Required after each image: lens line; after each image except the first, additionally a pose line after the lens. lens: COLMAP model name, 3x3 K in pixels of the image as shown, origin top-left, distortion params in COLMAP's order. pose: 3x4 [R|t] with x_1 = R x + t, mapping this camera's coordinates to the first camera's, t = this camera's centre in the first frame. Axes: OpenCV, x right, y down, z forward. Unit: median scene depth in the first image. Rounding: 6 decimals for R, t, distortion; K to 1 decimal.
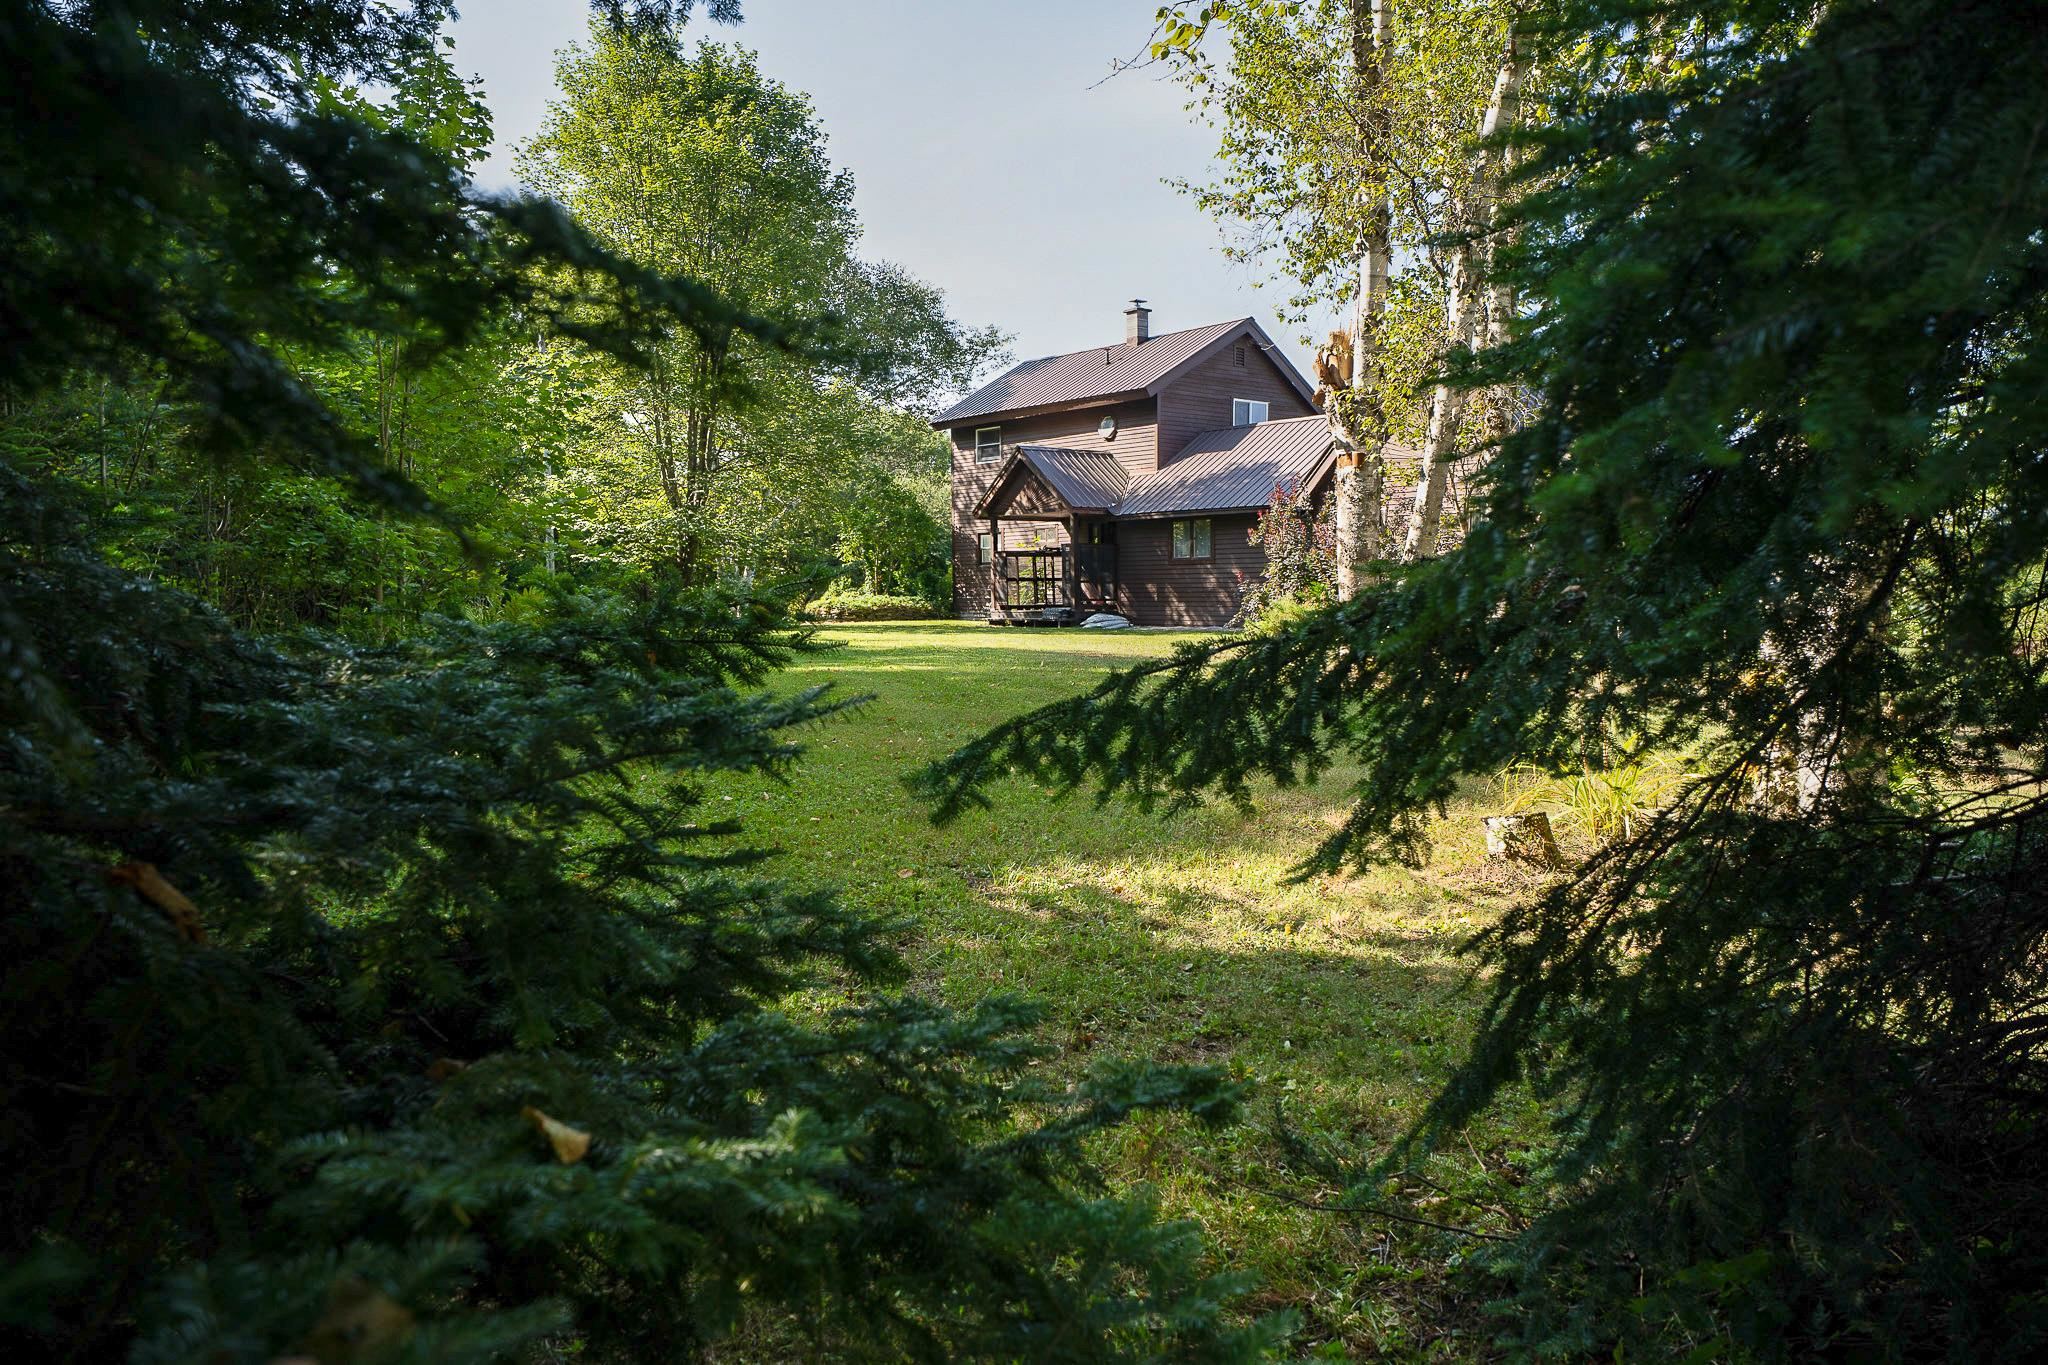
lens RADIAL K [[1509.7, 0, 1032.3], [0, 1509.7, 675.6], [0, 0, 1]] dist [0.011179, 0.009839]
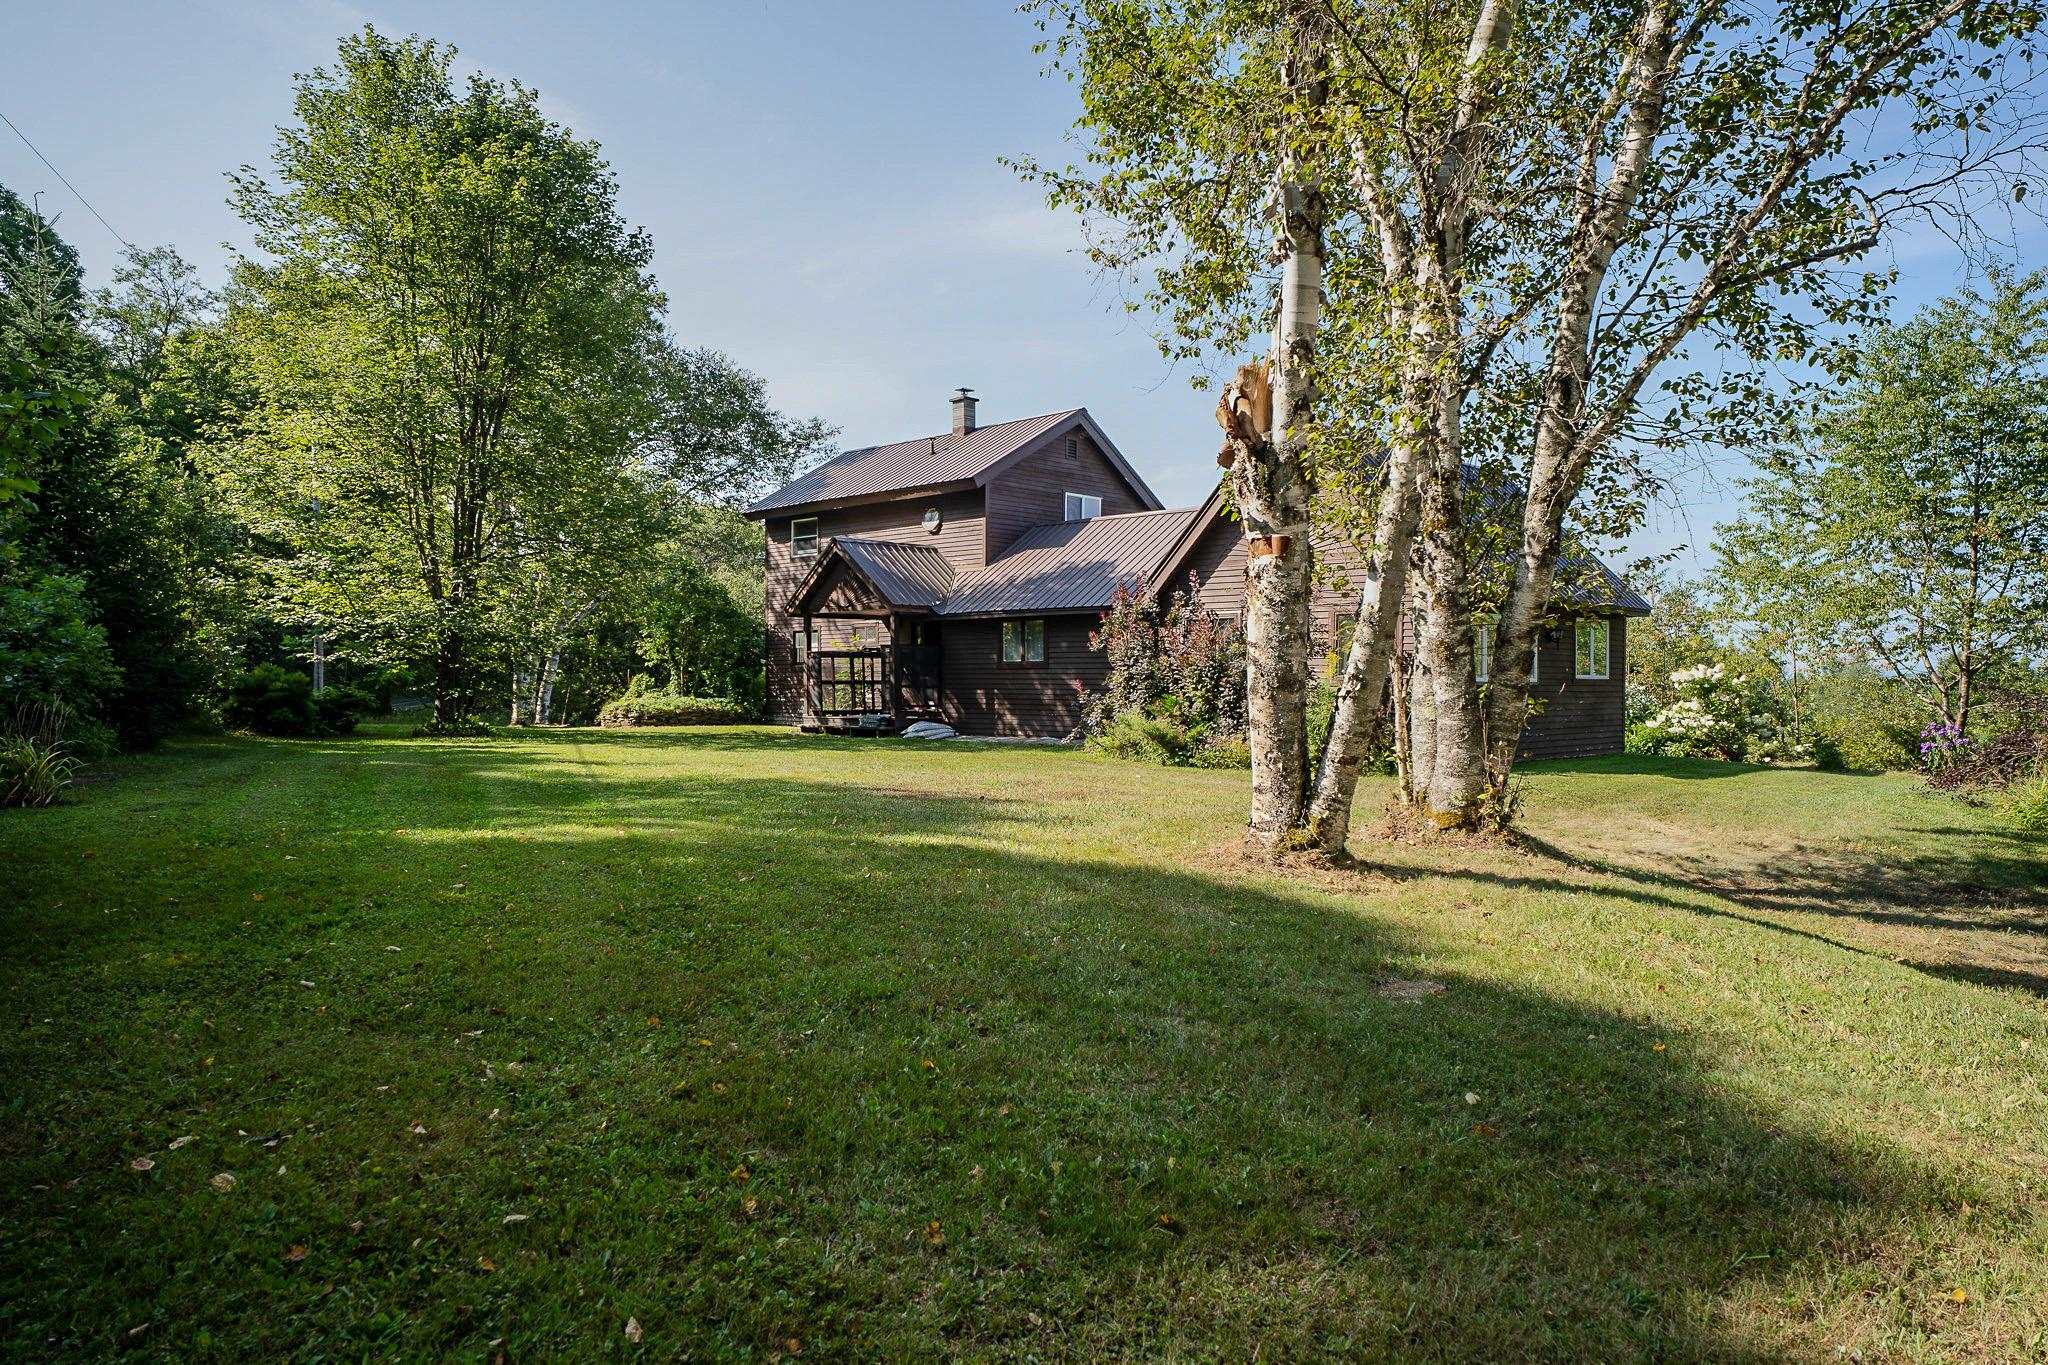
lens RADIAL K [[1361.6, 0, 1019.6], [0, 1361.6, 680.8], [0, 0, 1]] dist [0.006539, -0.000966]
pose [[0.993799, 0.006503, 0.111005, 0.011093], [-0.000455, 0.998518, -0.054425, -0.019873], [-0.111194, 0.054037, 0.992328, 0.167923]]
